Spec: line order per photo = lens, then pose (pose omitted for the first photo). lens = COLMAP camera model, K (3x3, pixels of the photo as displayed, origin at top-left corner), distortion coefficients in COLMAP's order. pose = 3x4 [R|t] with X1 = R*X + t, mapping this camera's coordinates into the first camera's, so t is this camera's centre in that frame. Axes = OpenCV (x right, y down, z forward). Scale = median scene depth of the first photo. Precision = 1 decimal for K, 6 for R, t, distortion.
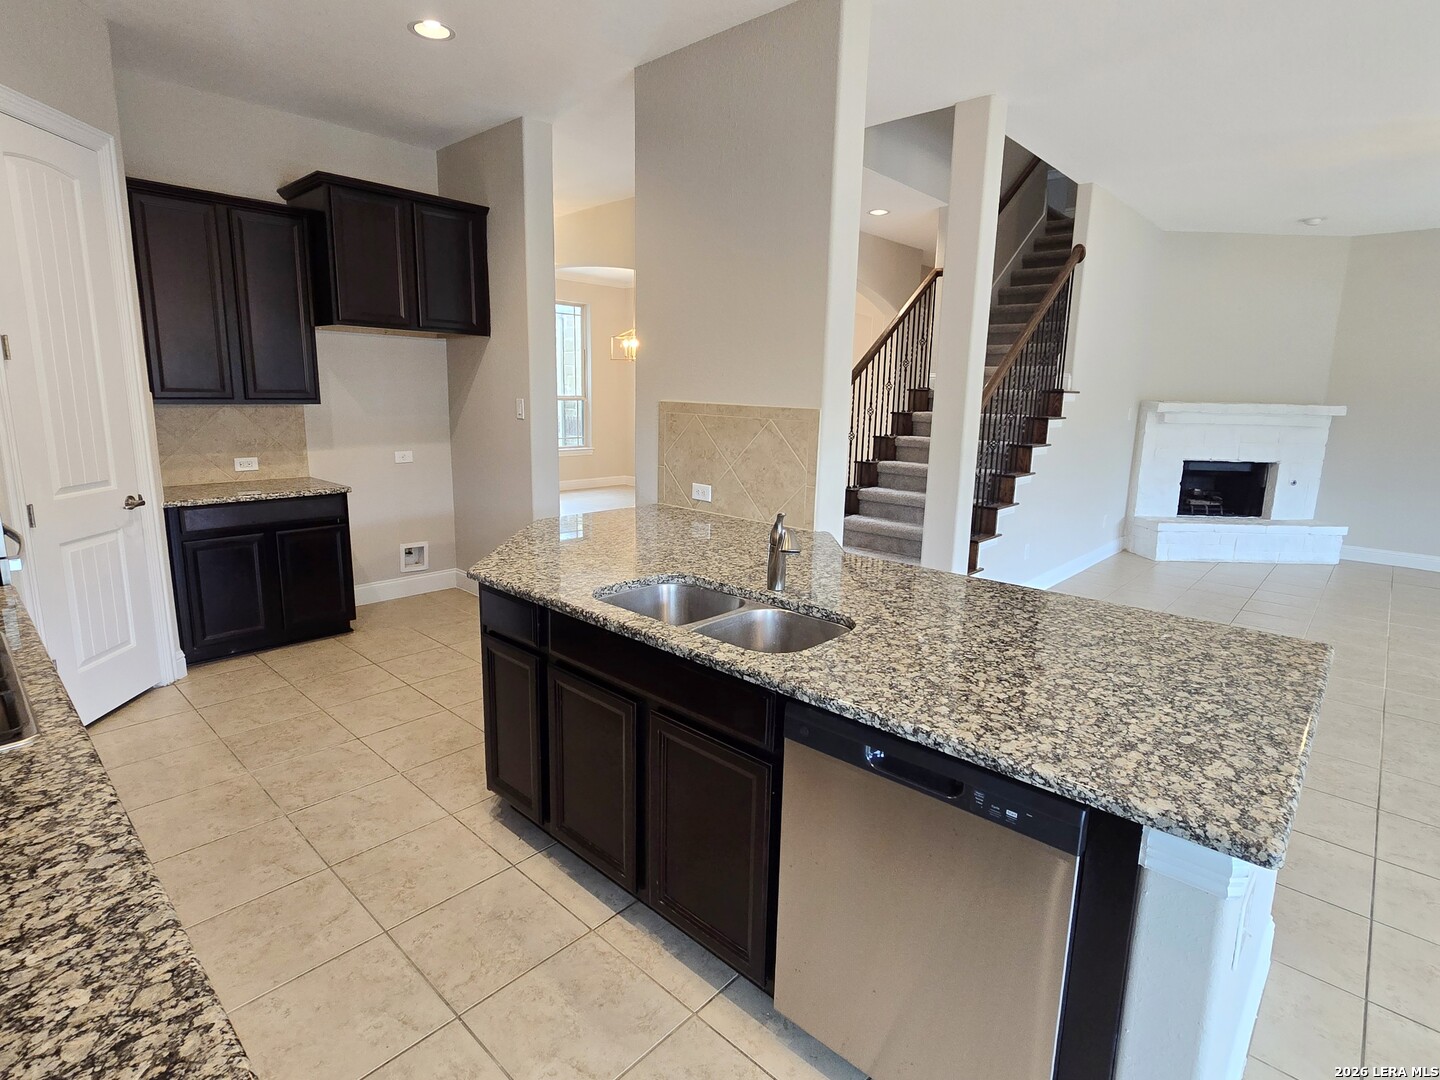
lens RADIAL K [[736.3, 0, 722.9], [0, 736.3, 528.0], [0, 0, 1]] dist [-0.005302, 0.003642]
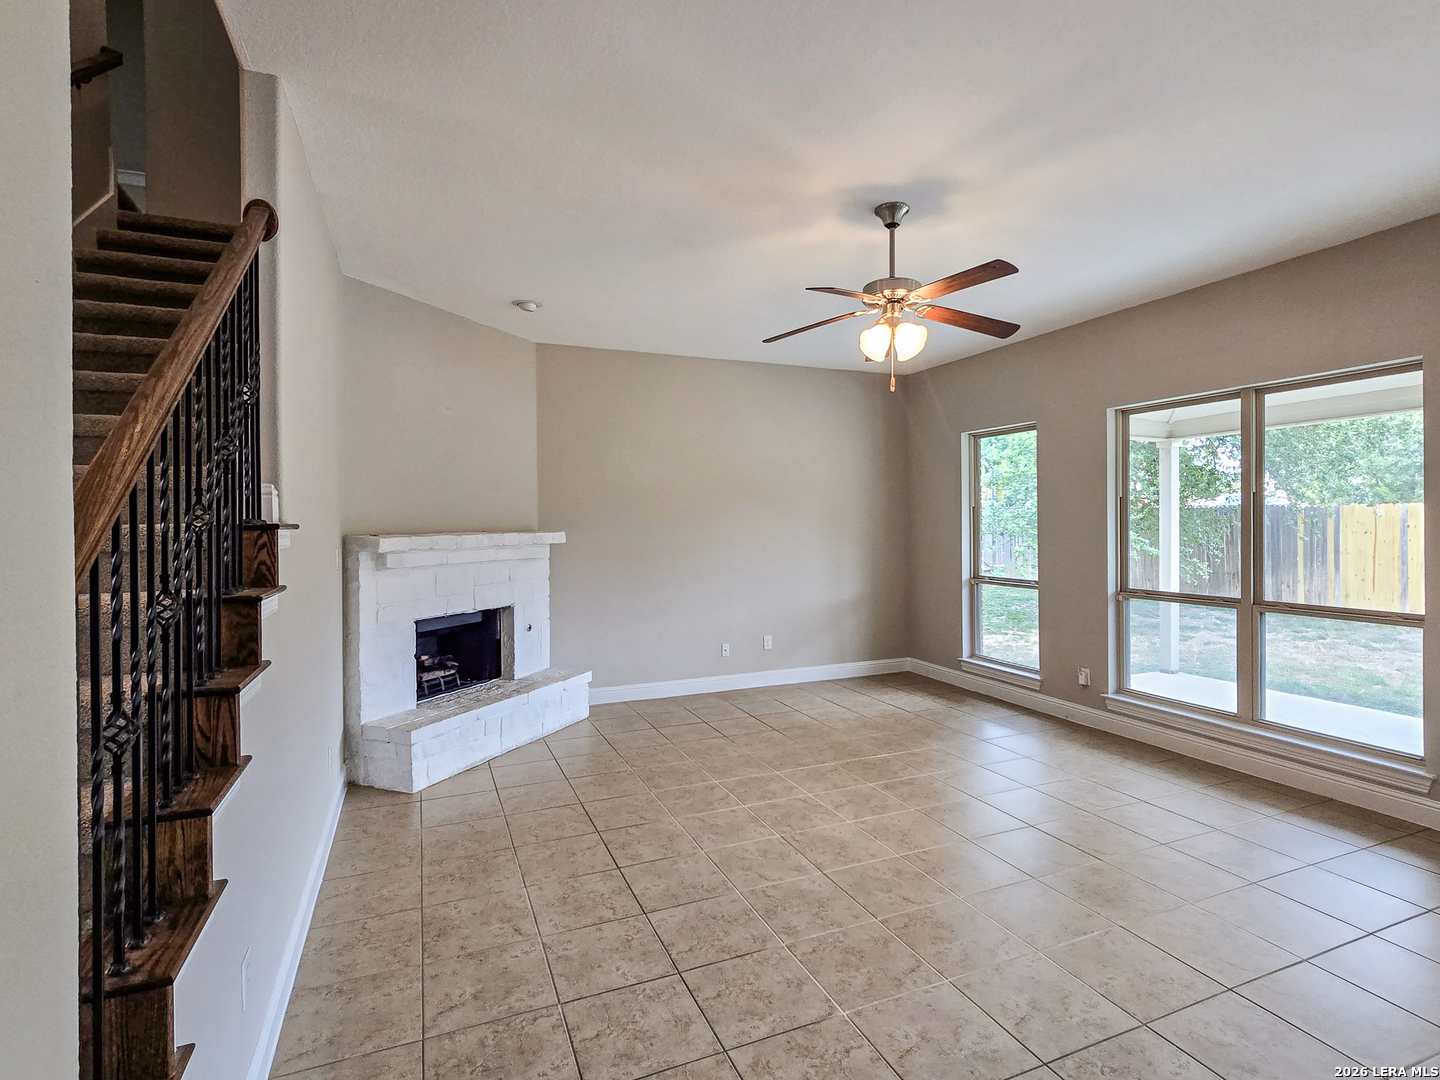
lens RADIAL K [[736.3, 0, 736.5], [0, 736.3, 523.6], [0, 0, 1]] dist [-0.005302, 0.003642]
pose [[0.412921, -0.026086, 0.910393, 0.147214], [0.182990, 0.981582, -0.054871, -0.090492], [-0.892194, 0.189250, 0.410090, 0.460990]]
